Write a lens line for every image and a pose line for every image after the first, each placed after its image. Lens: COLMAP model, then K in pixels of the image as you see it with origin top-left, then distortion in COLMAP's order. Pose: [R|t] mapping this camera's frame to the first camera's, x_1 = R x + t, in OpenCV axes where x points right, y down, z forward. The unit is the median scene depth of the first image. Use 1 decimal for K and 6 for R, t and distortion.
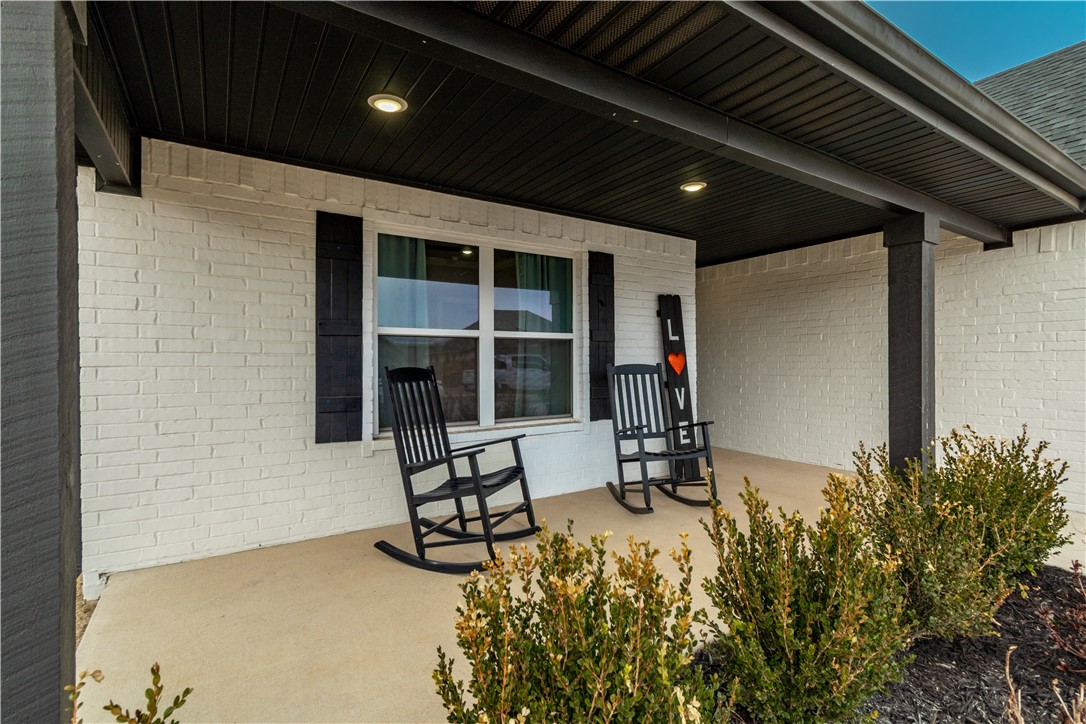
lens RADIAL K [[485.2, 0, 551.7], [0, 485.2, 361.5], [0, 0, 1]] dist [0.000836, 0.000117]
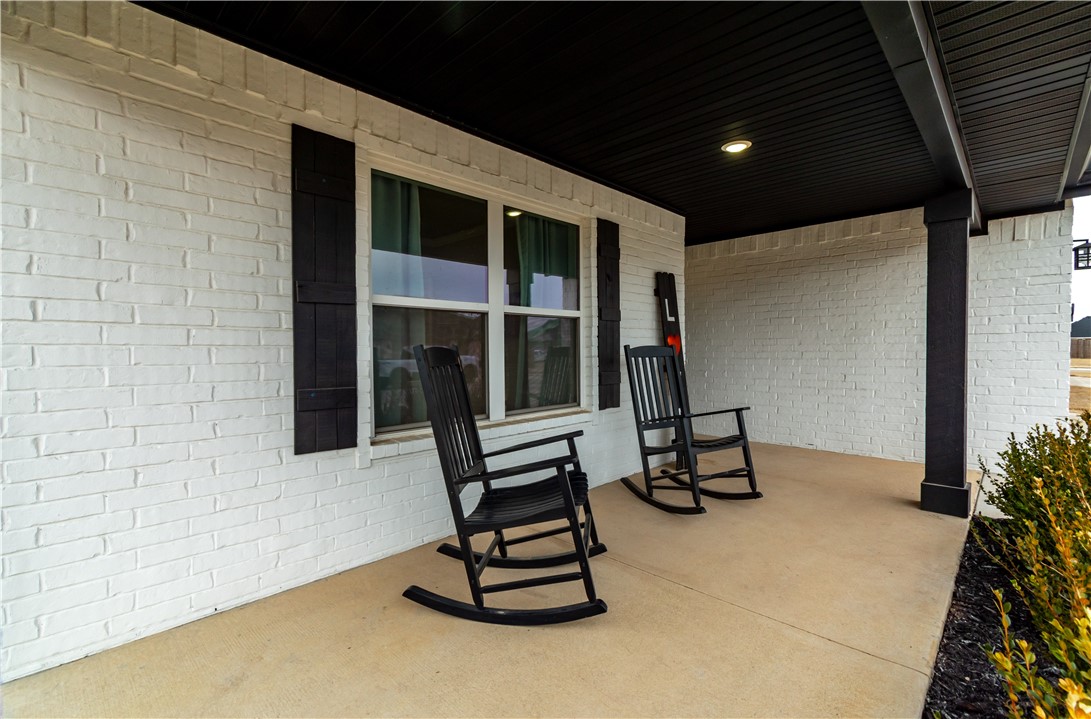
lens RADIAL K [[466.4, 0, 544.3], [0, 466.4, 358.5], [0, 0, 1]] dist [0.000027, -0.000092]
pose [[0.976964, -0.006247, 0.213311, -0.258357], [0.002217, 0.999815, 0.019126, 0.014875], [-0.213391, -0.018213, 0.976797, 0.243011]]
